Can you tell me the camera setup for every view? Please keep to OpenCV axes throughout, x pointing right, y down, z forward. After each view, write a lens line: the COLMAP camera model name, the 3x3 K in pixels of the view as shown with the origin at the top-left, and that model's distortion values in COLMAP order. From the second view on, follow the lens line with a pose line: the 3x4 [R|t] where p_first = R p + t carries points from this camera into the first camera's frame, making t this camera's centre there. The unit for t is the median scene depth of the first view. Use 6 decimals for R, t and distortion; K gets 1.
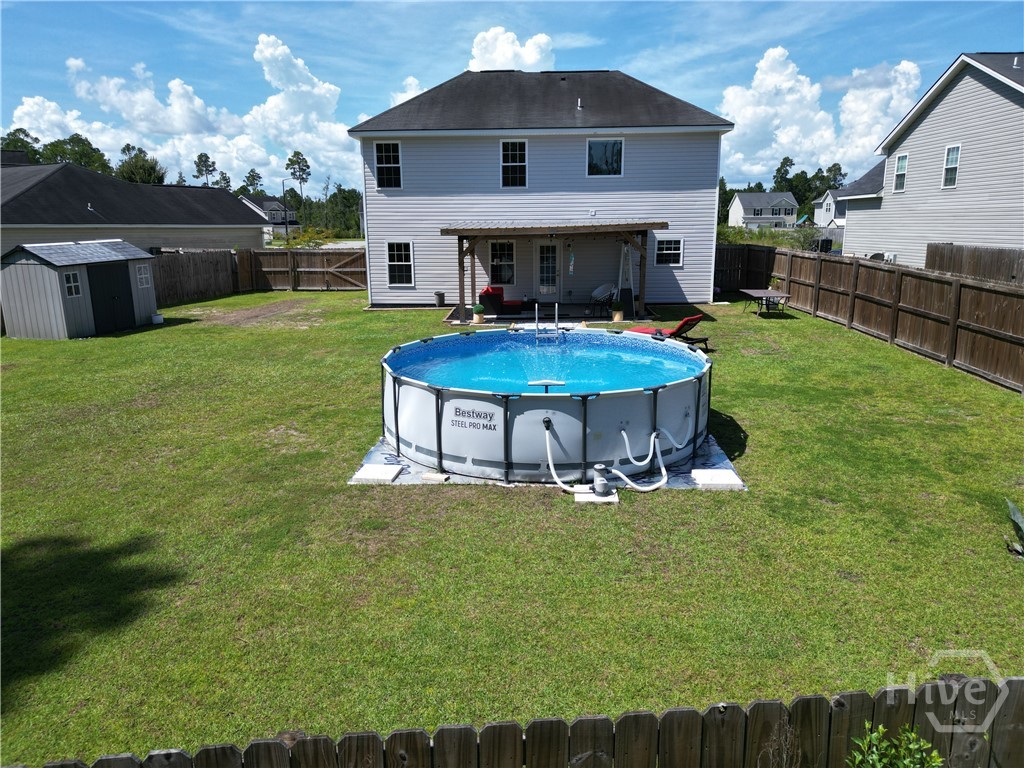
lens RADIAL K [[718.0, 0, 512.0], [0, 718.0, 384.0], [0, 0, 1]] dist [0.085330, -0.088385]
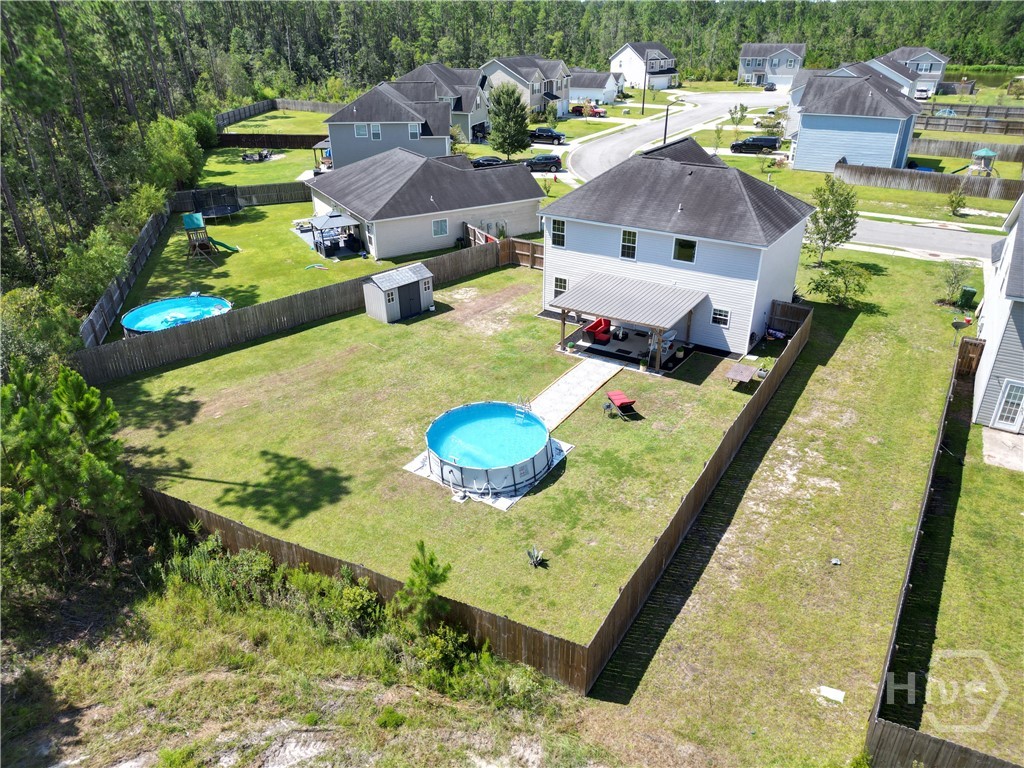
lens RADIAL K [[718.0, 0, 512.0], [0, 718.0, 384.0], [0, 0, 1]] dist [0.085330, -0.088385]
pose [[0.855847, 0.238002, -0.459218, 0.565796], [-0.112008, 0.952056, 0.284680, -0.426998], [0.504956, -0.192206, 0.841472, -0.485936]]
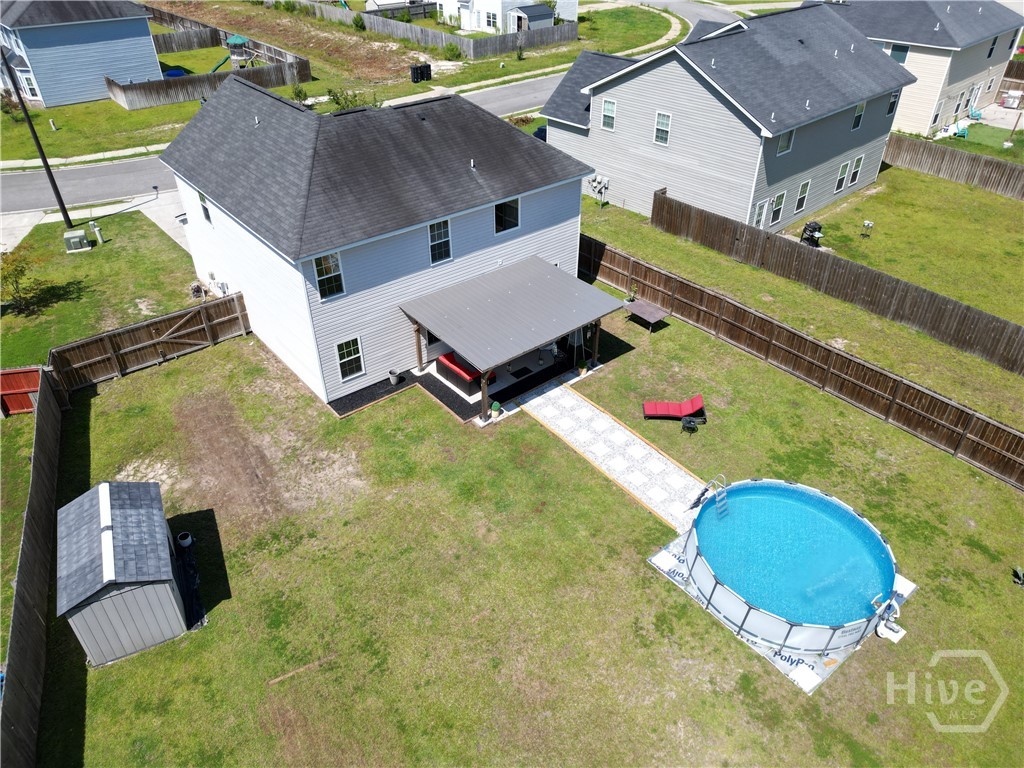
lens RADIAL K [[726.9, 0, 511.0], [0, 726.9, 378.5], [0, 0, 1]] dist [0.068757, -0.075114]
pose [[0.749412, -0.372259, 0.547545, -0.564751], [0.142055, 0.898119, 0.416177, -0.543357], [-0.646686, -0.234107, 0.725942, 0.120432]]
